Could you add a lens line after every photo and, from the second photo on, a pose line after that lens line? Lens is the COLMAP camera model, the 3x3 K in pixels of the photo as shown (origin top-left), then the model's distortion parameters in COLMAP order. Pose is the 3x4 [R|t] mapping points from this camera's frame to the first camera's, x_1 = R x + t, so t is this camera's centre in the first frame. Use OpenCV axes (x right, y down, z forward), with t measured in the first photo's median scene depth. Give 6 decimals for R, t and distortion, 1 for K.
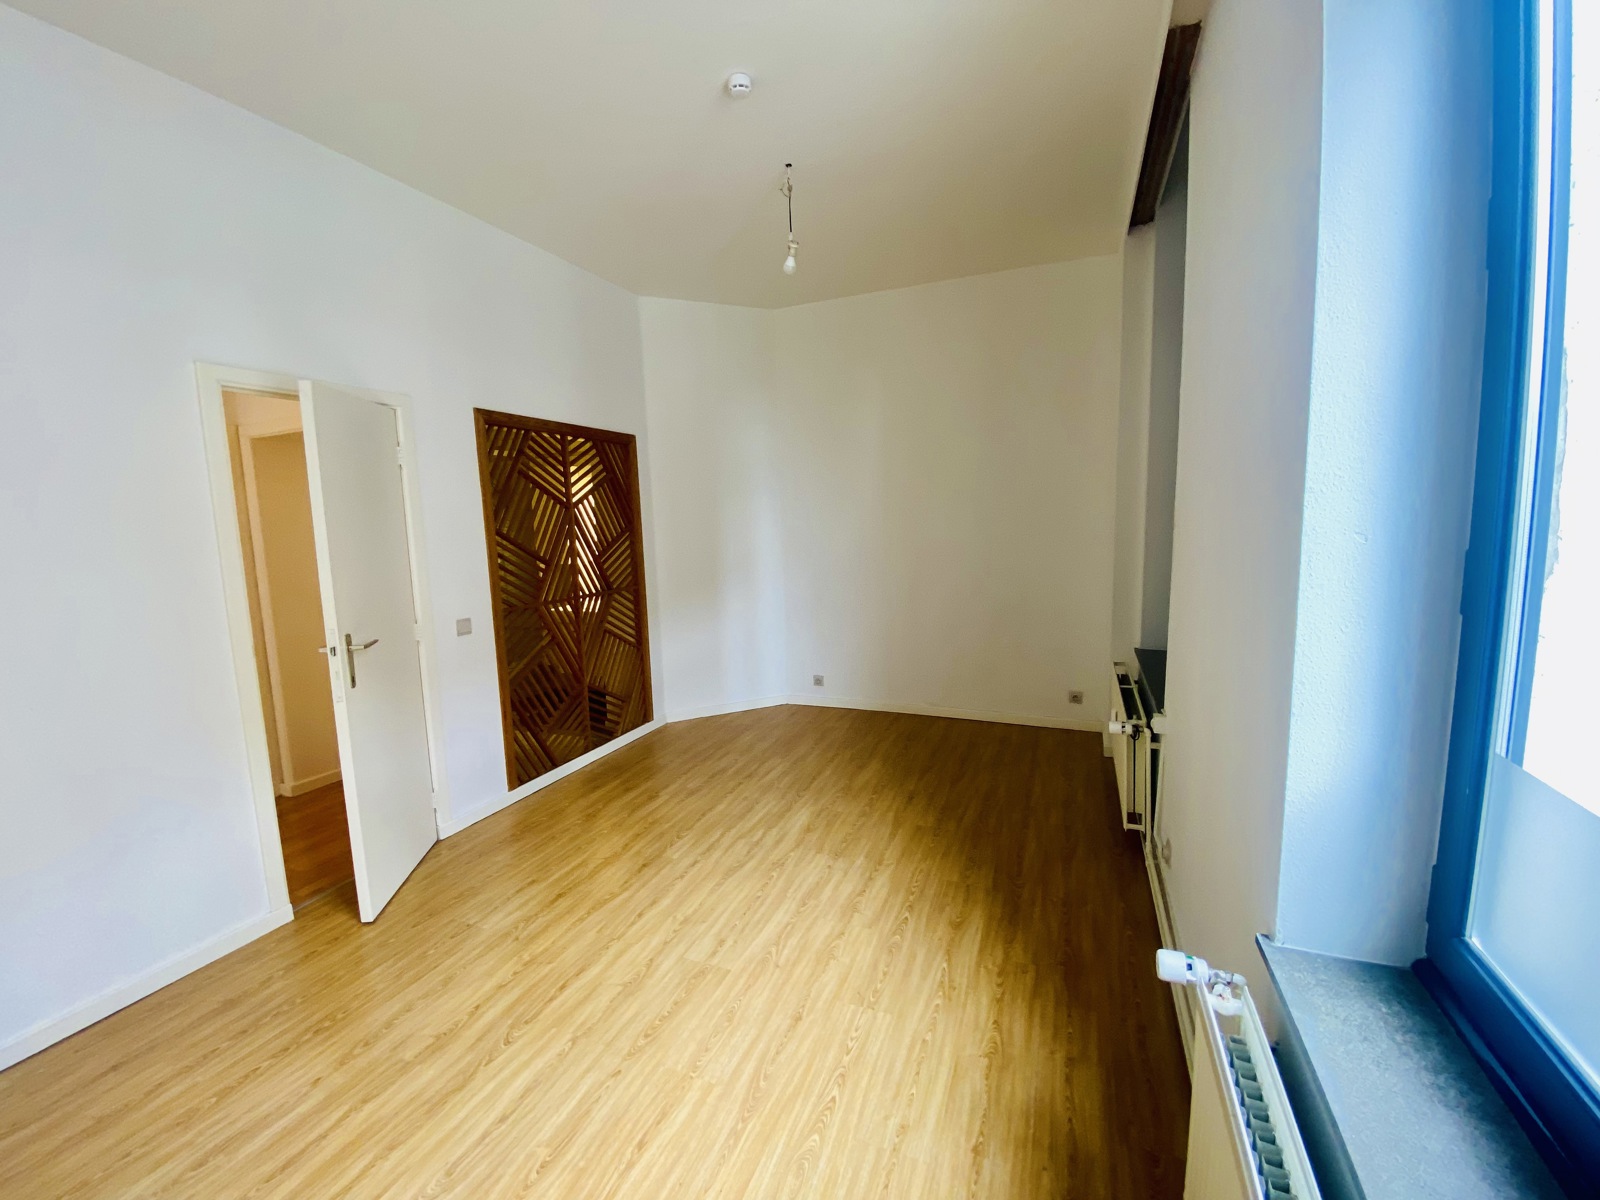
lens RADIAL K [[648.6, 0, 800.7], [0, 648.6, 588.8], [0, 0, 1]] dist [-0.004350, -0.000613]
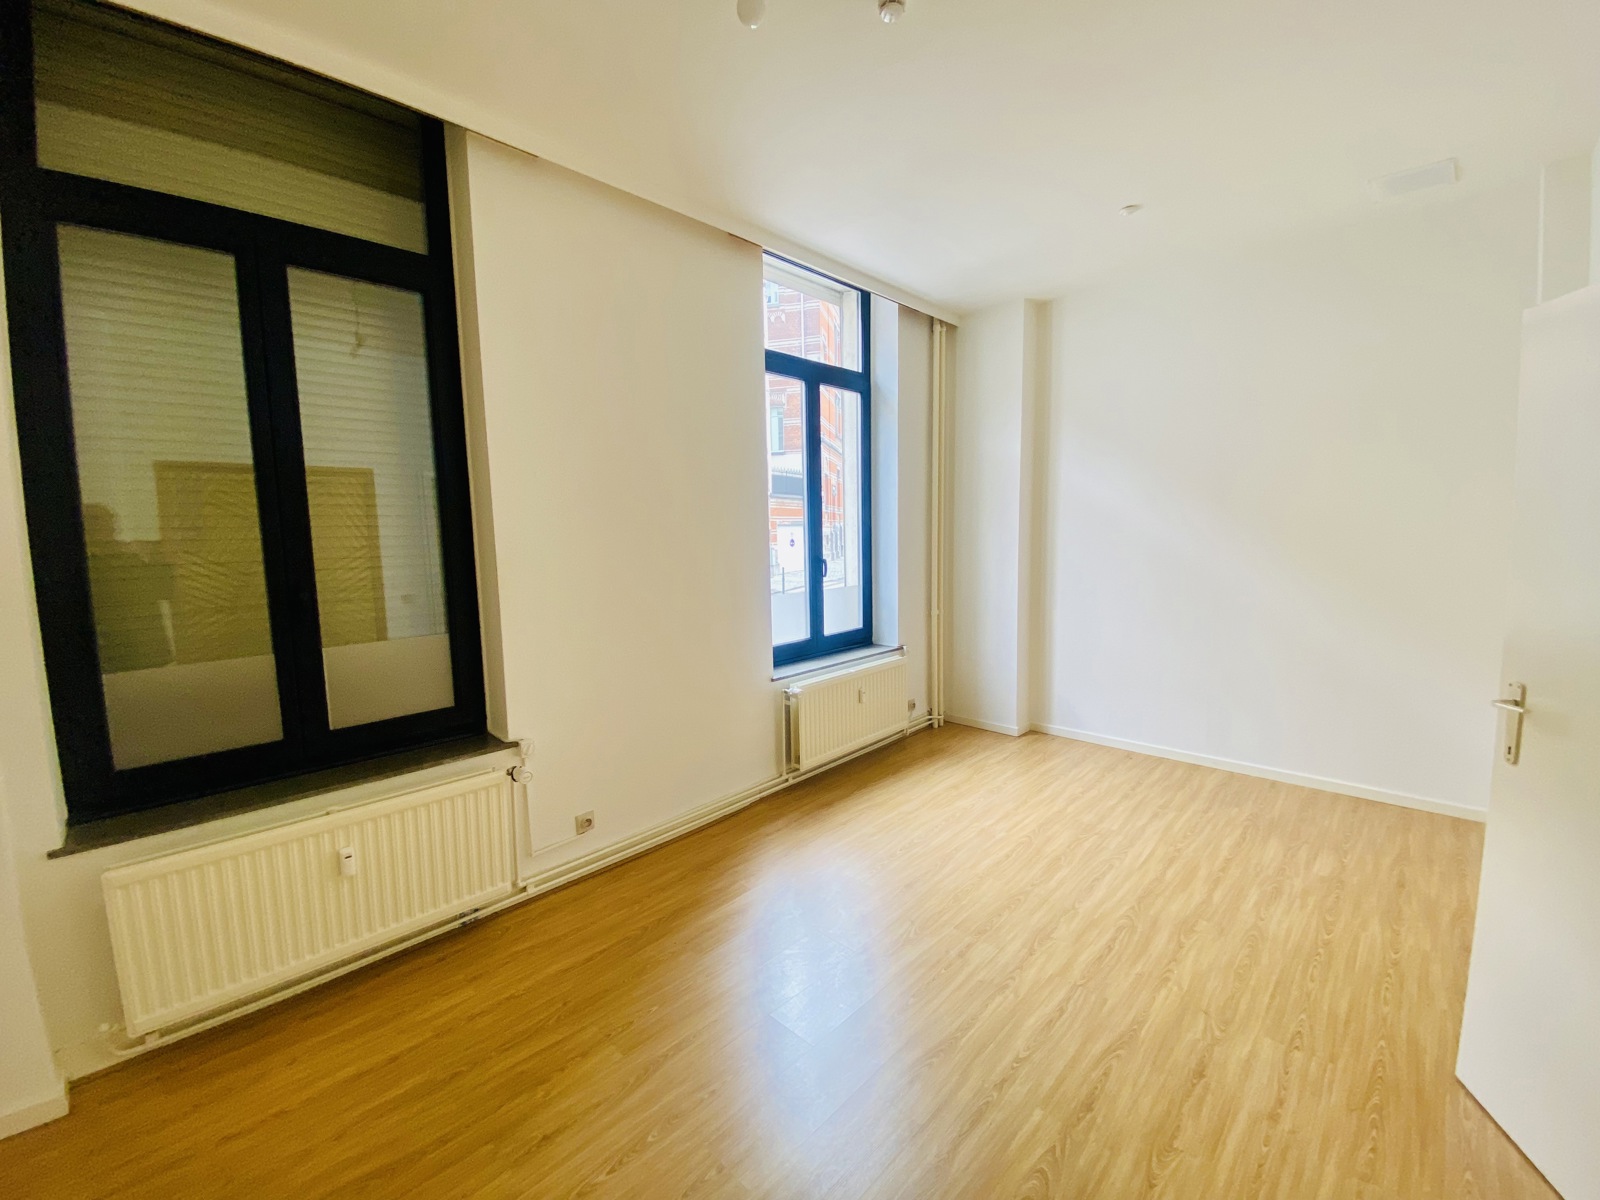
lens RADIAL K [[648.6, 0, 802.7], [0, 648.6, 595.0], [0, 0, 1]] dist [-0.004350, -0.000613]
pose [[-0.928264, 0.008880, 0.371815, -0.270915], [0.090538, 0.975037, 0.202746, -0.217663], [-0.360733, 0.221865, -0.905896, 1.866094]]
